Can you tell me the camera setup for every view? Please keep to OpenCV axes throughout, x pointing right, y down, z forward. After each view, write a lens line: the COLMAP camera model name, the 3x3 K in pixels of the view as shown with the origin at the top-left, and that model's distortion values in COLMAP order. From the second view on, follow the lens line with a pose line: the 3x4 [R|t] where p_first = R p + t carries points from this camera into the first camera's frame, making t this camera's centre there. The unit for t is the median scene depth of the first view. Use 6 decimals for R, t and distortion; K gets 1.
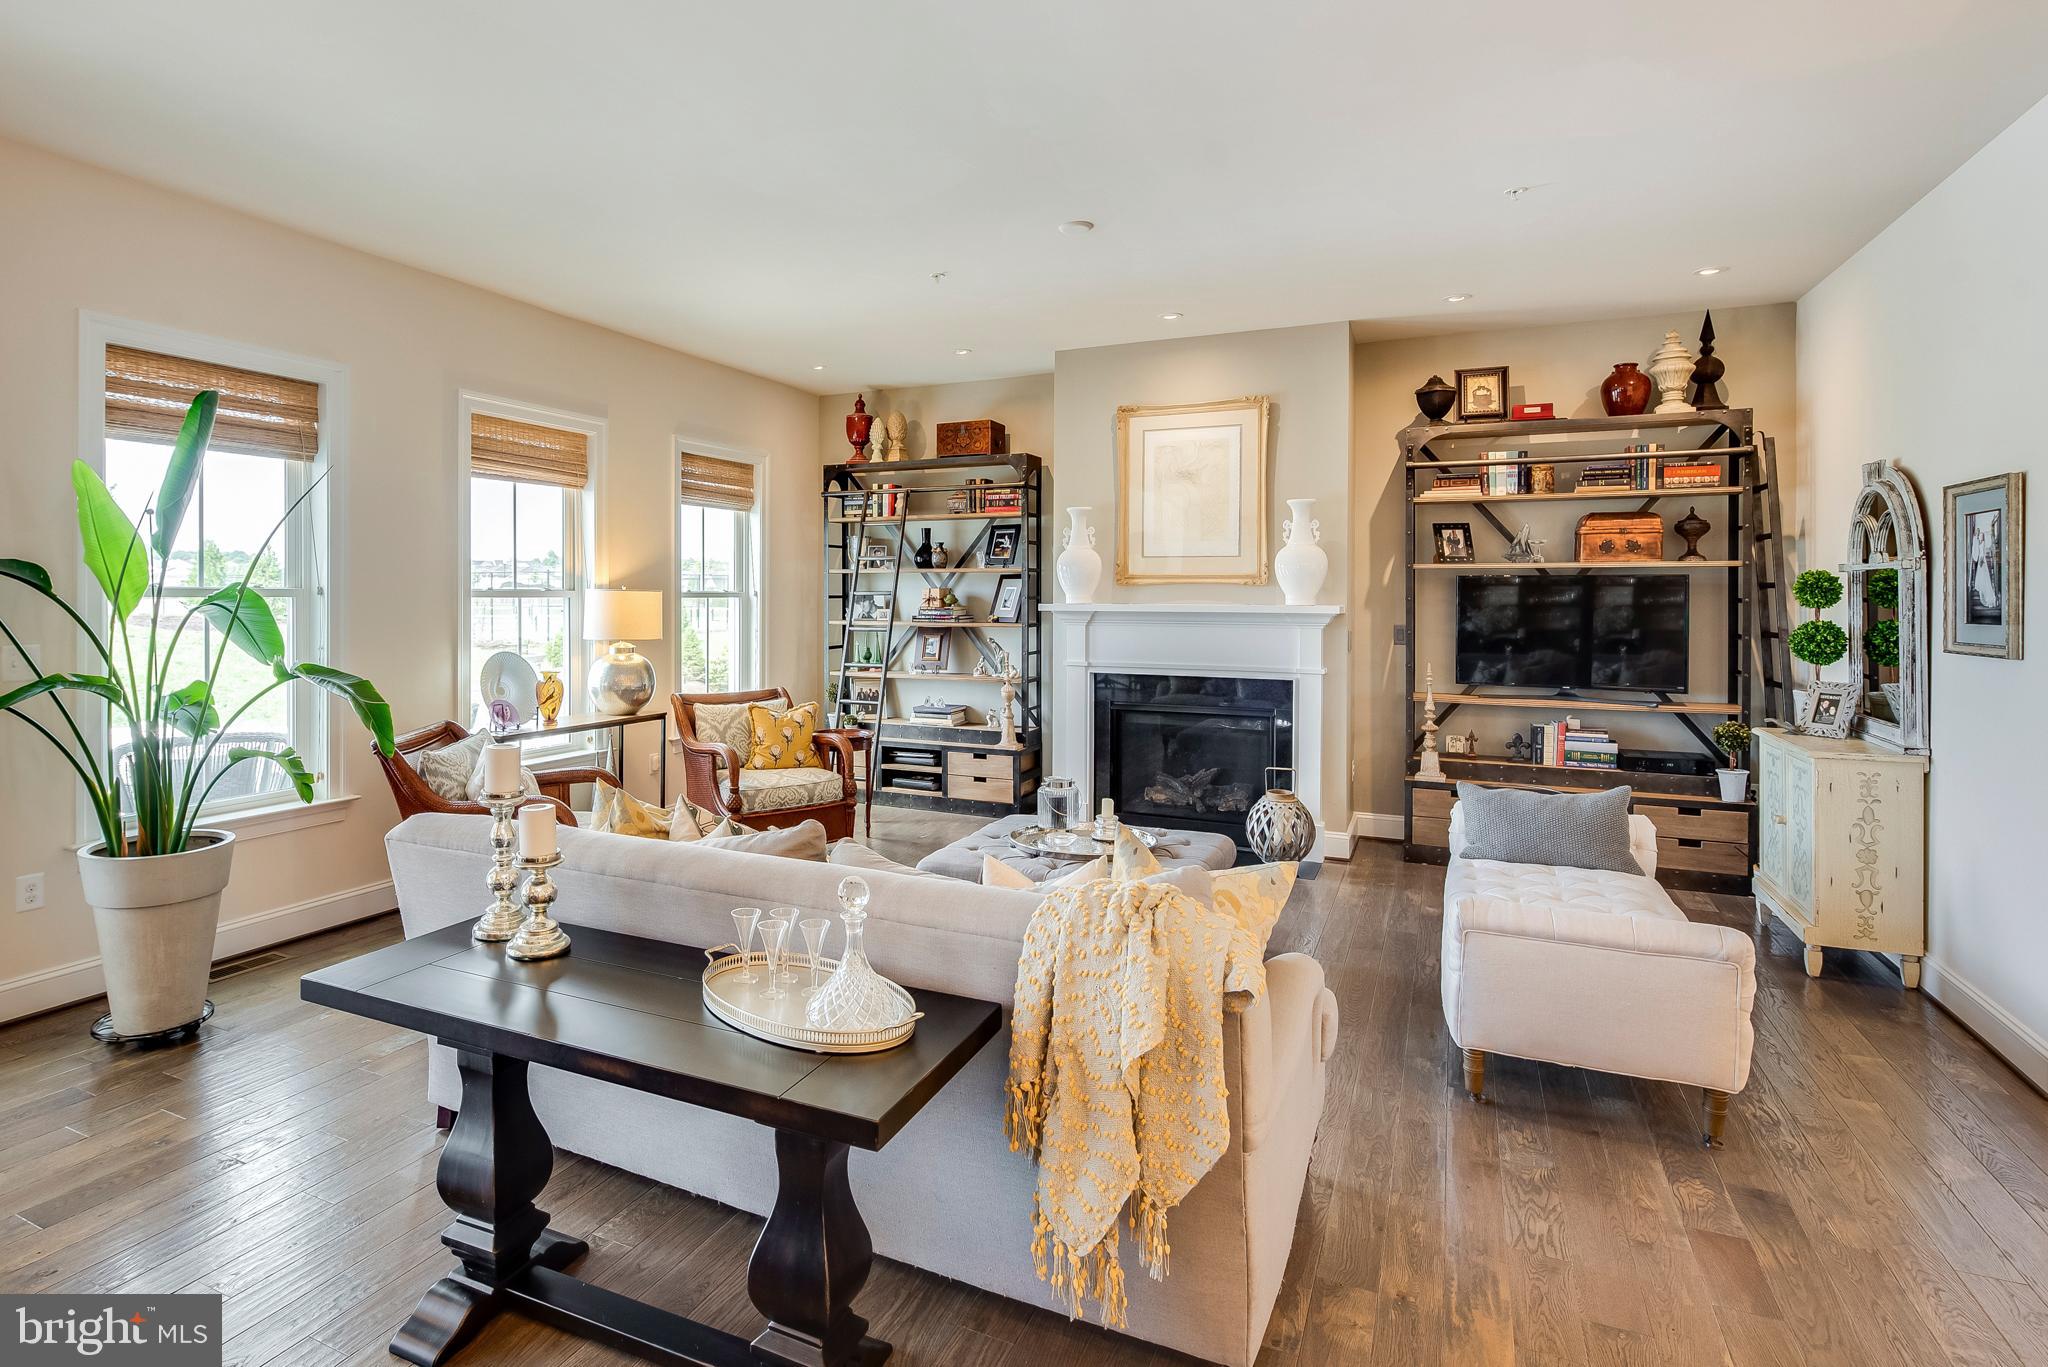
lens RADIAL K [[1070.5, 0, 909.9], [0, 1070.5, 596.4], [0, 0, 1]] dist [-0.010470, 0.001029]
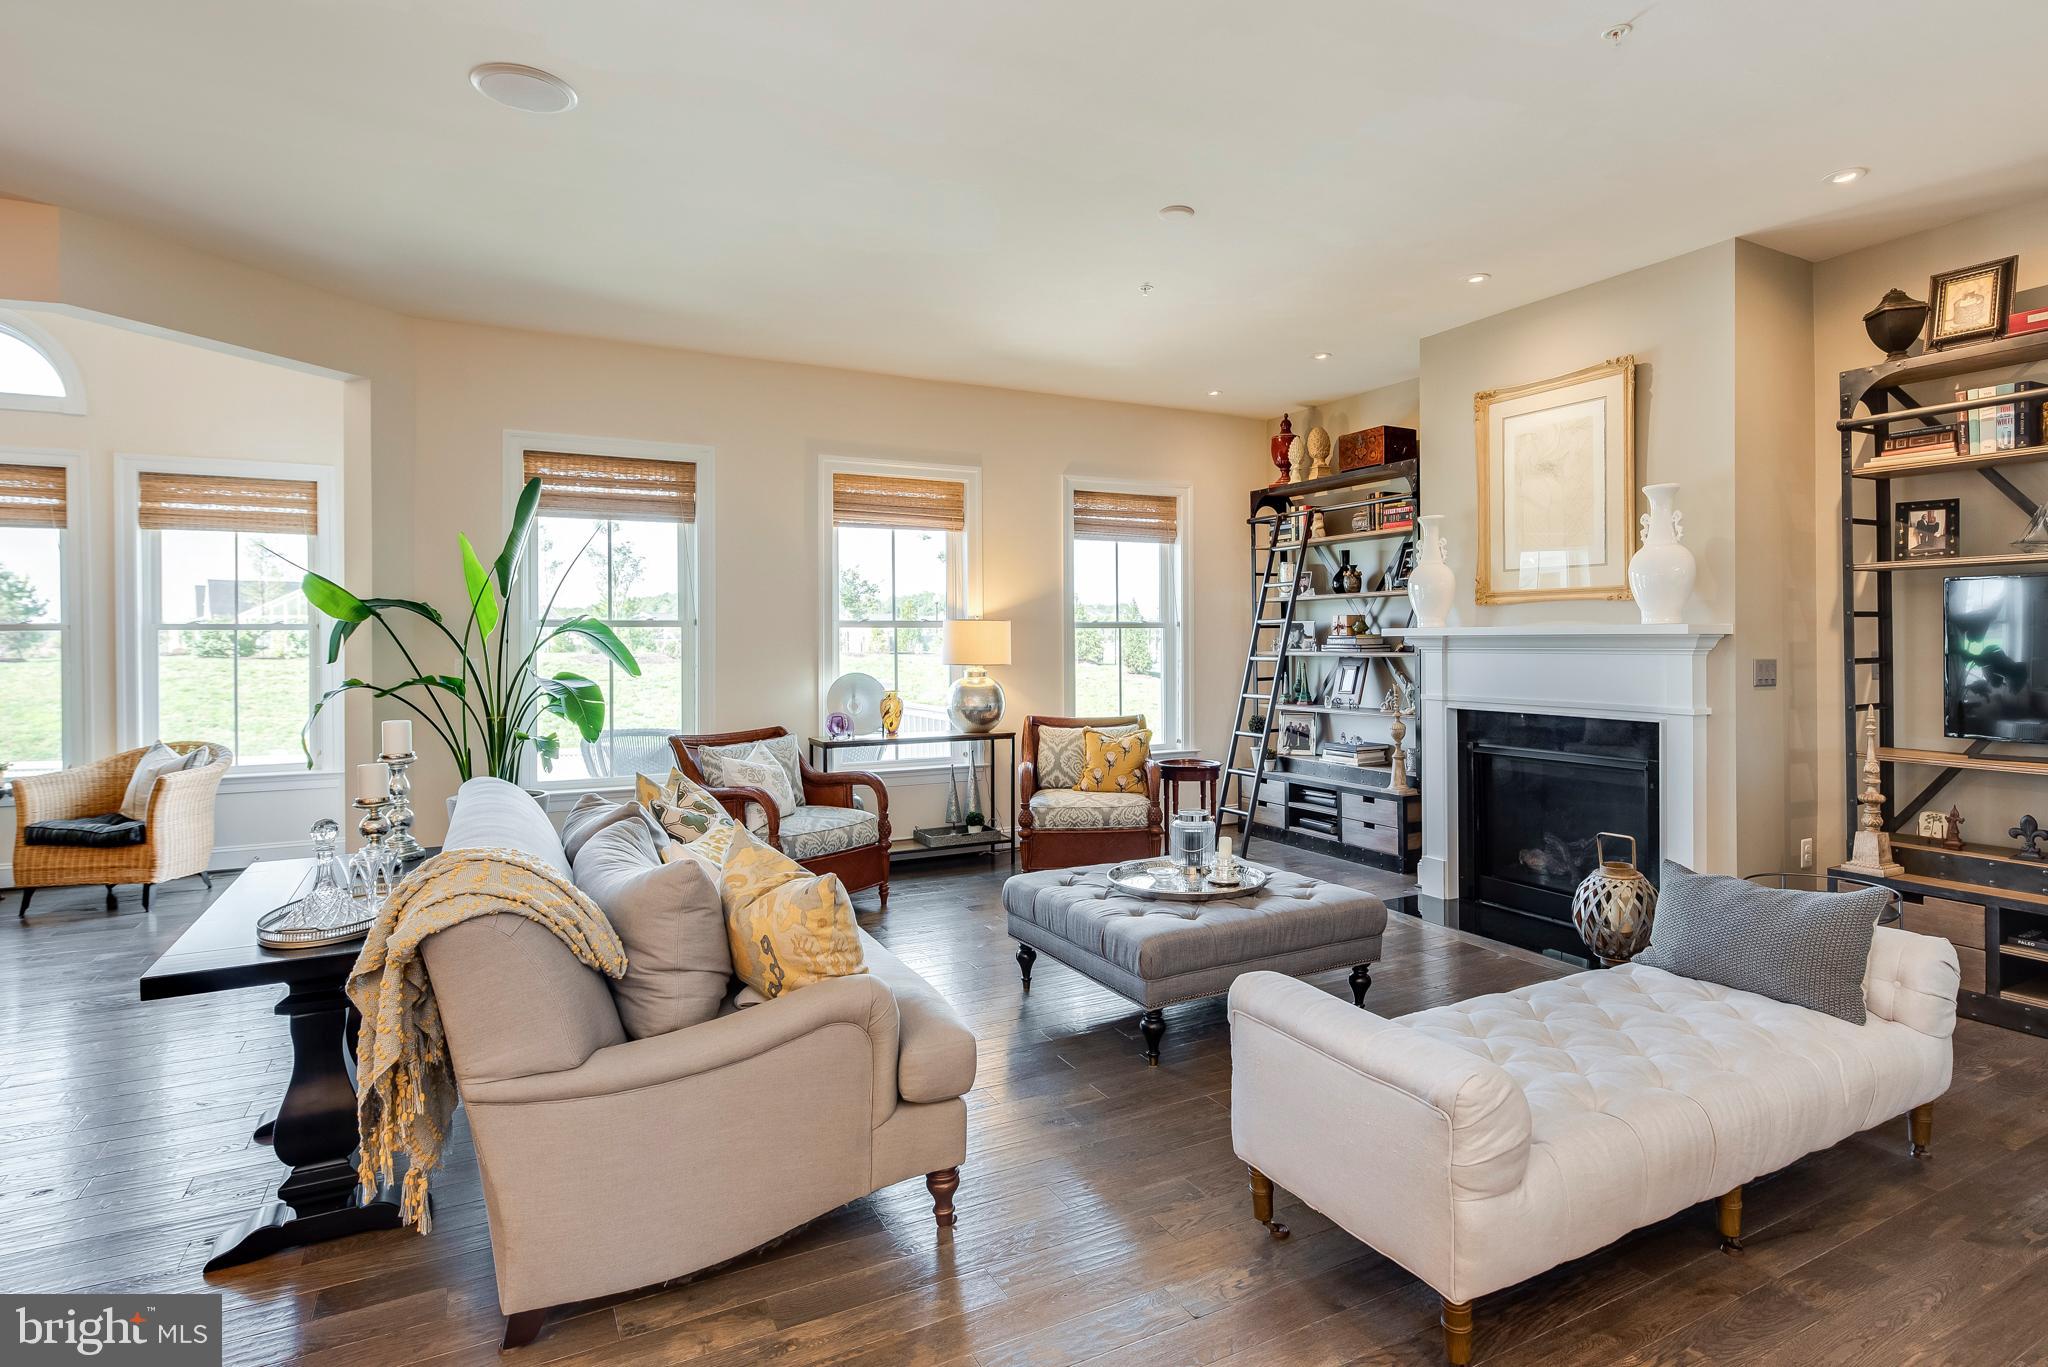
lens RADIAL K [[1070.5, 0, 1062.1], [0, 1070.5, 626.2], [0, 0, 1]] dist [-0.010470, 0.001029]
pose [[0.830342, -0.013869, -0.557082, 0.410191], [0.007564, 0.999879, -0.013619, 0.015774], [0.557203, 0.007095, 0.830346, 0.125823]]
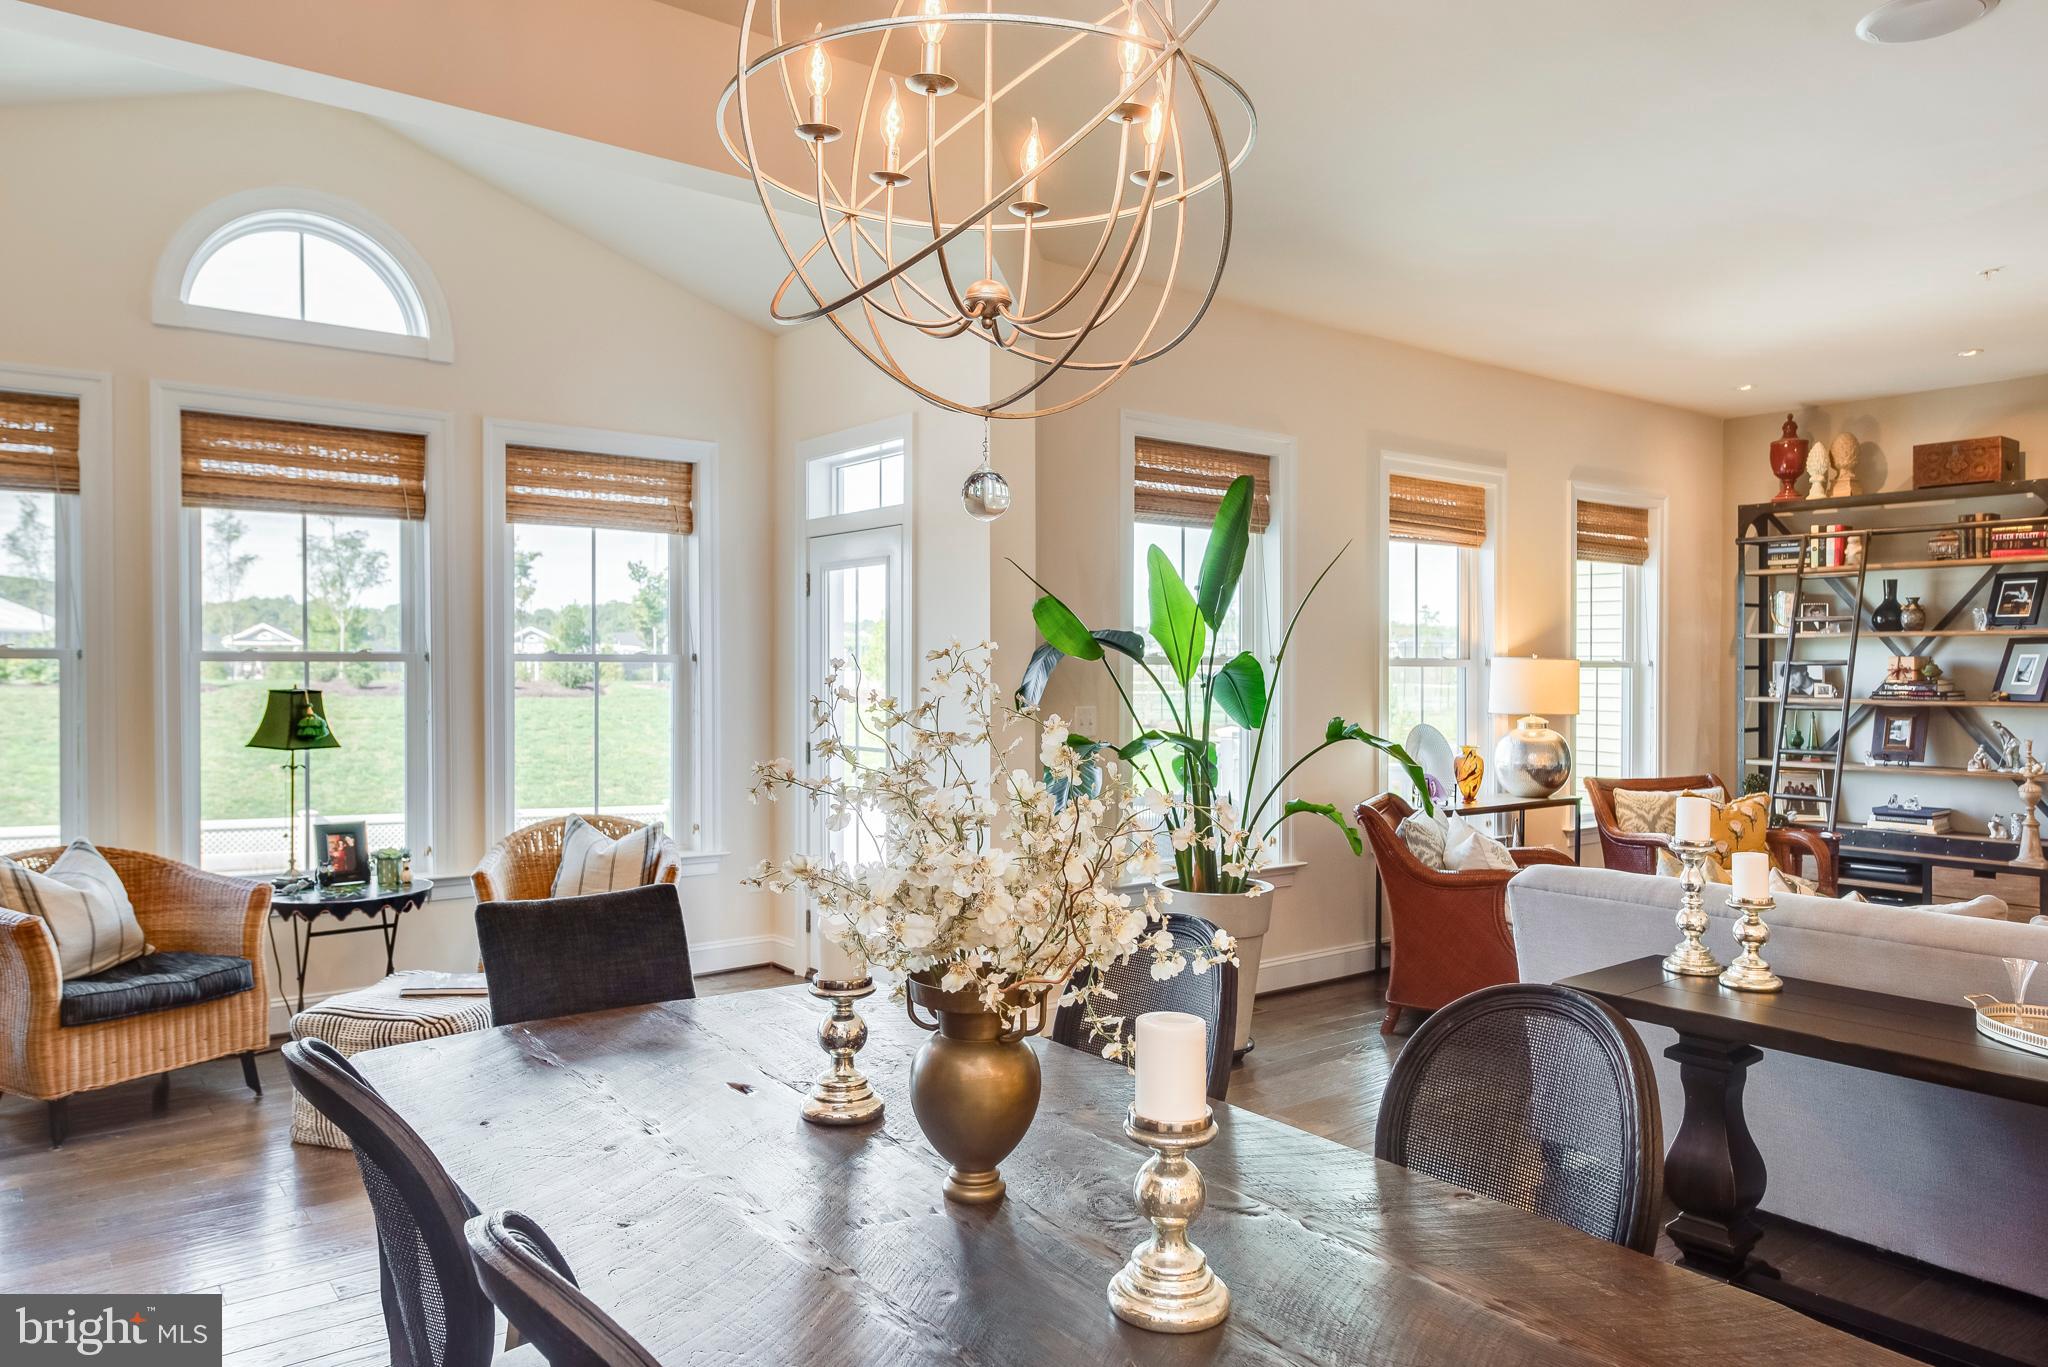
lens RADIAL K [[1349.1, 0, 1024.8], [0, 1349.1, 674.1], [0, 0, 1]] dist [-0.006578, 0.002591]
pose [[0.896023, 0.003977, -0.443989, -0.143799], [-0.002321, 0.999988, 0.004272, 0.002984], [0.444001, -0.002797, 0.896022, -0.201145]]
